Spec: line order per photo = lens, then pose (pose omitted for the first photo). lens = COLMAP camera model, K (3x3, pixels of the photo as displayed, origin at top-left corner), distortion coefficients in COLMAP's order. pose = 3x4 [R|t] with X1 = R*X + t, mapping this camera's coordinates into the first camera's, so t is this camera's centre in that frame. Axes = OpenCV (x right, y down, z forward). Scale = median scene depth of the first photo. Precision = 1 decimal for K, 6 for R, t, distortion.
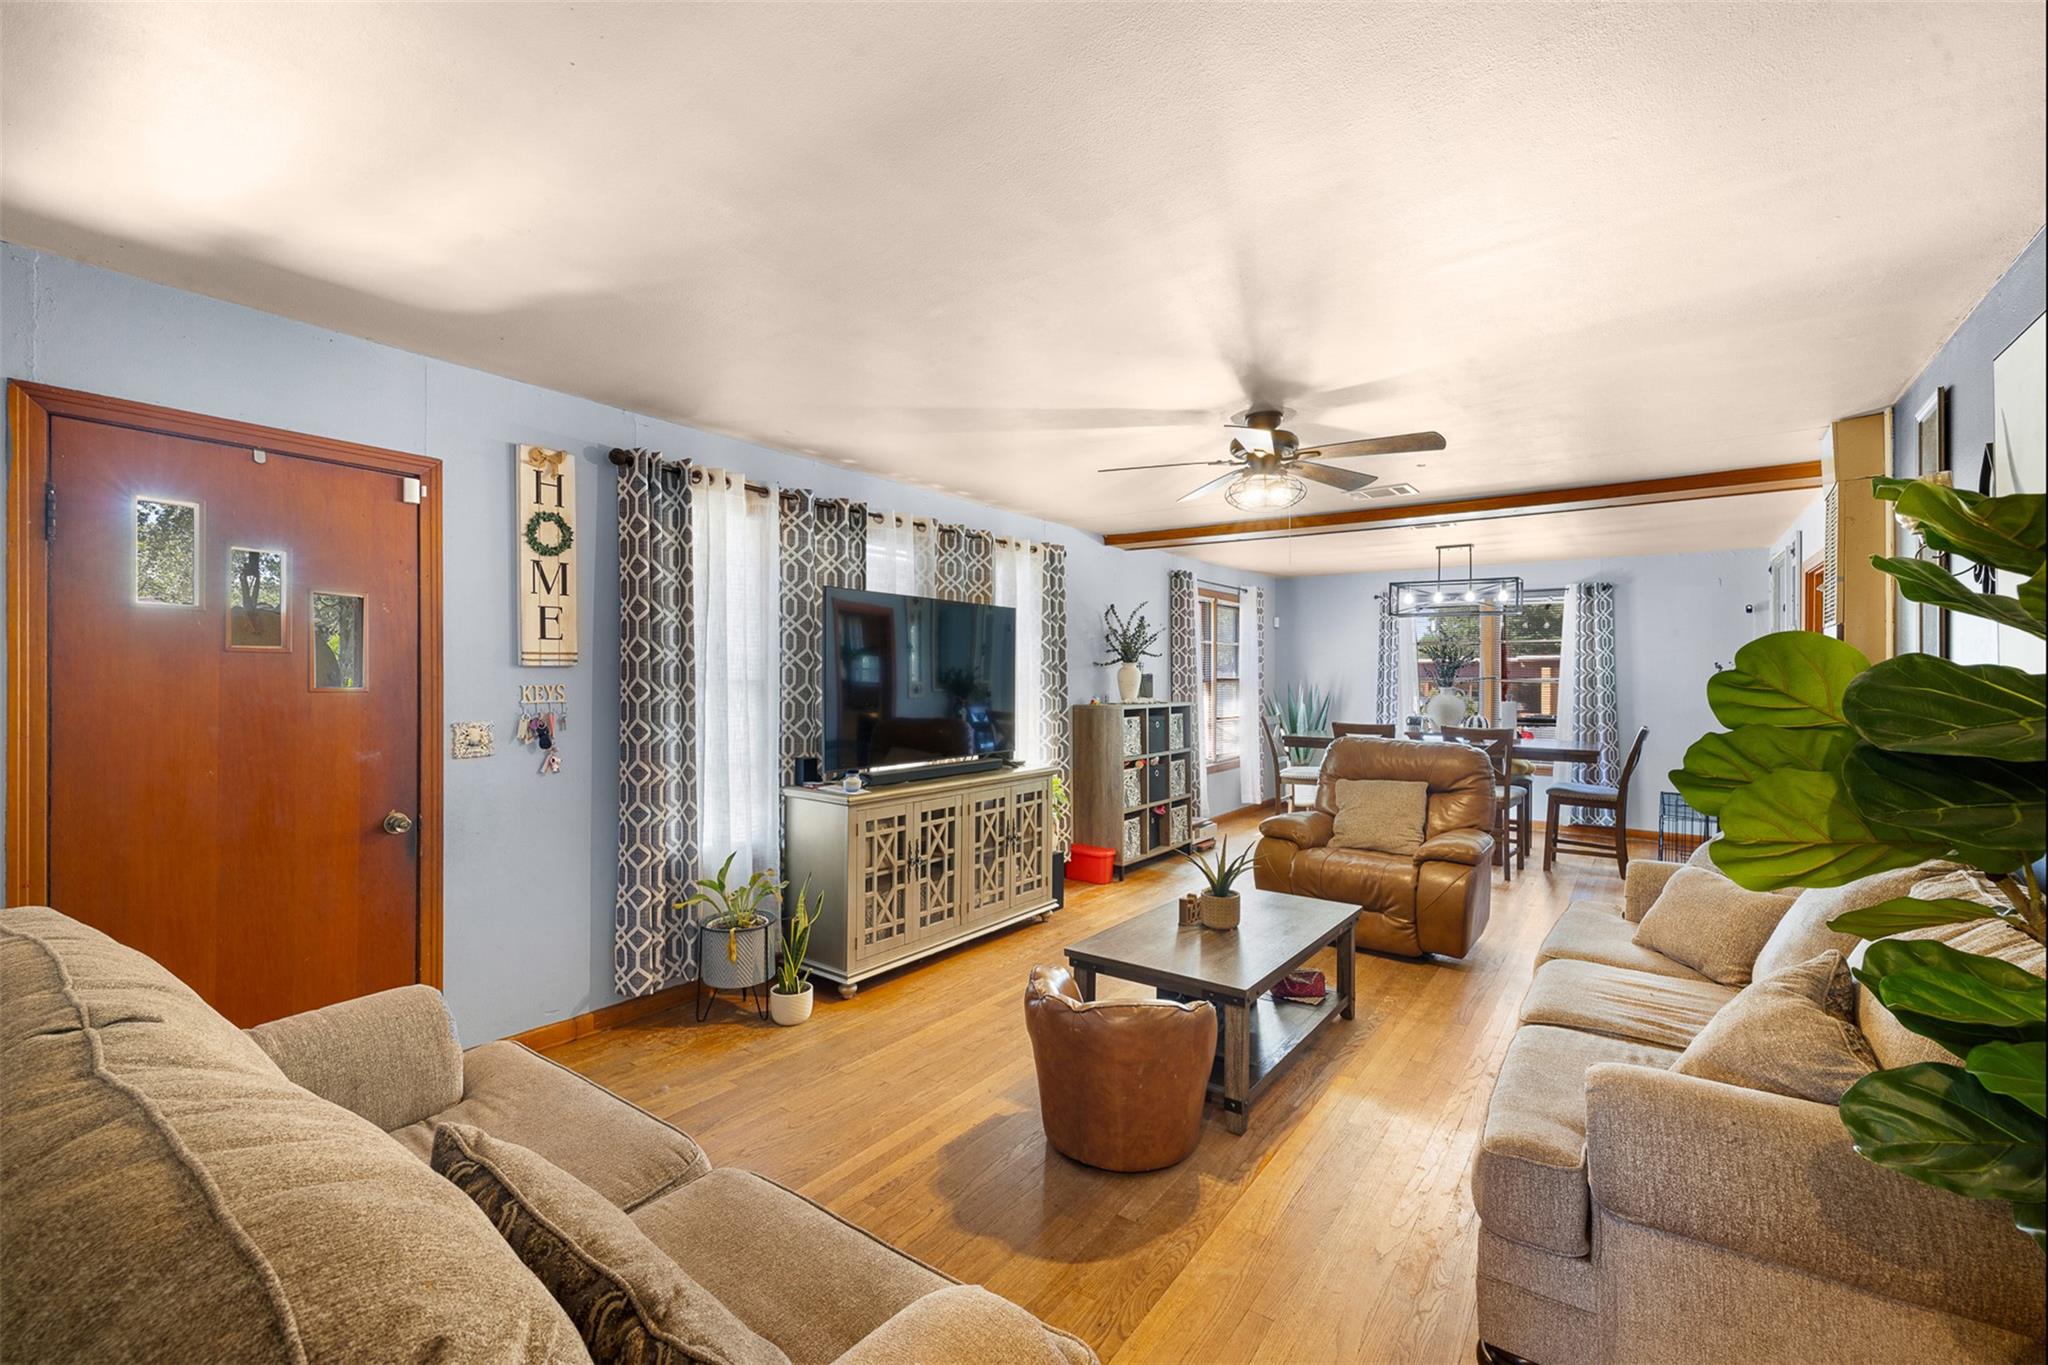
lens RADIAL K [[873.2, 0, 1024.0], [0, 873.2, 682.5], [0, 0, 1]] dist [0.000054, -0.000315]
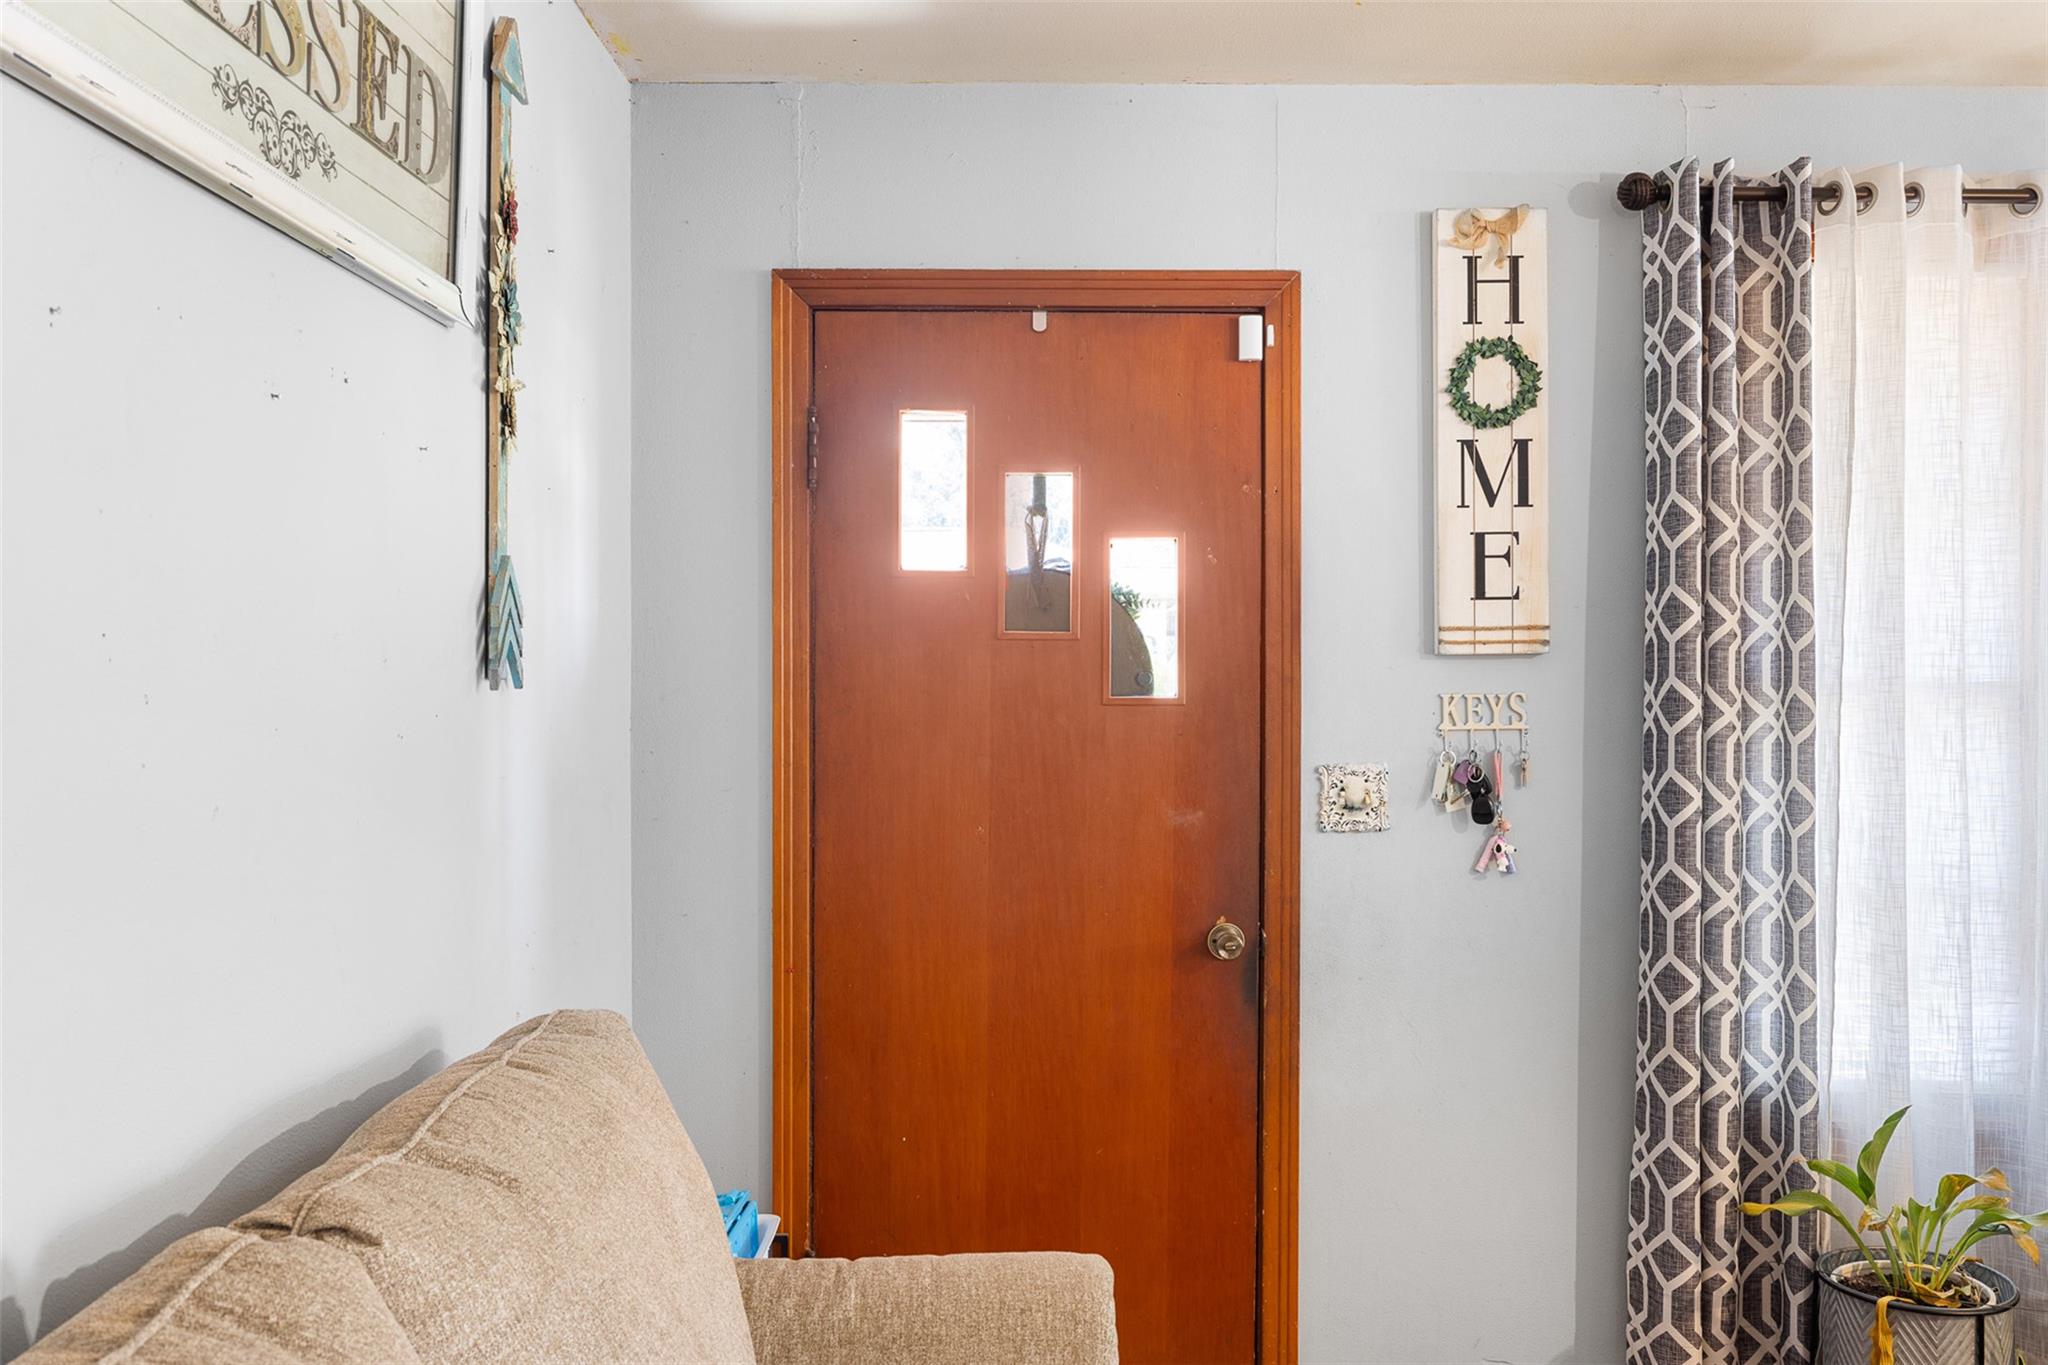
lens RADIAL K [[1753.9, 0, 1024.2], [0, 1753.9, 699.7], [0, 0, 1]] dist [-0.000326, 0.007269]
pose [[0.579733, 0.009413, -0.814752, 0.097861], [0.001532, 0.999919, 0.012643, -0.006002], [0.814805, -0.008578, 0.579672, 0.210280]]
